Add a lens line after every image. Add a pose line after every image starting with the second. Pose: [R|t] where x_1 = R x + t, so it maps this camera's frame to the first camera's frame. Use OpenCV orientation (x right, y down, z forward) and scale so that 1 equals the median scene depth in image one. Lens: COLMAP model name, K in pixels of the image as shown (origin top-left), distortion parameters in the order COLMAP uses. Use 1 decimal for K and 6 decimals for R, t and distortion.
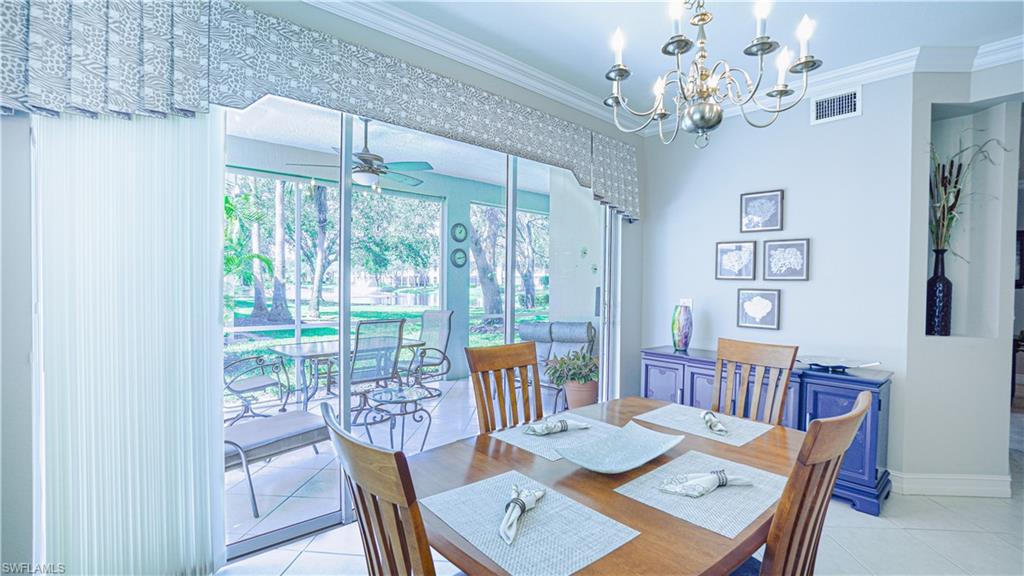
lens RADIAL K [[452.0, 0, 512.0], [0, 452.0, 288.0], [0, 0, 1]] dist [-0.068062, 0.024508]
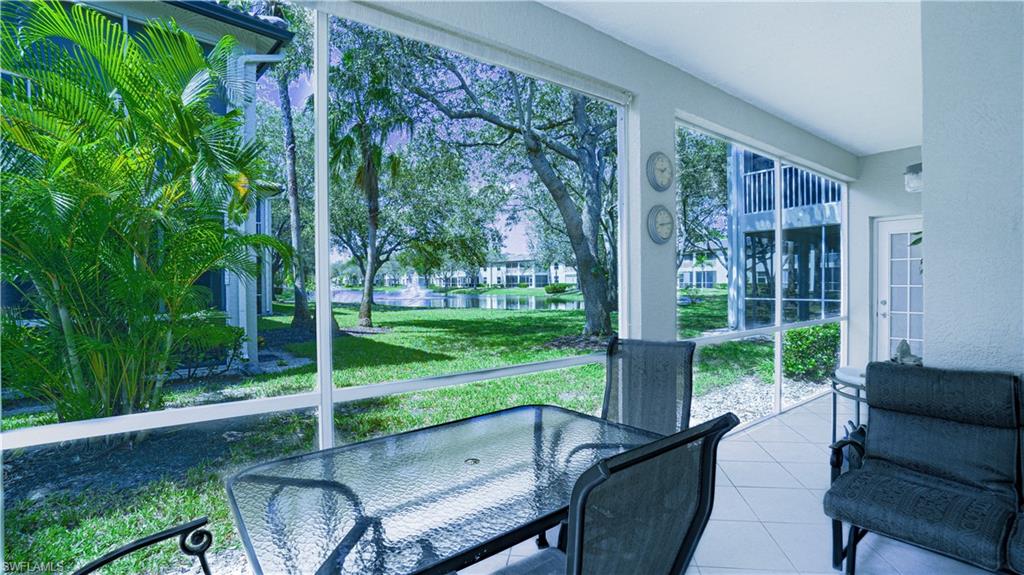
lens RADIAL K [[452.0, 0, 512.0], [0, 452.0, 287.5], [0, 0, 1]] dist [-0.068062, 0.024508]
pose [[0.994849, -0.015427, -0.100183, -0.042667], [0.015333, 0.999881, -0.001712, -0.000267], [0.100198, 0.000167, 0.994968, 0.096211]]
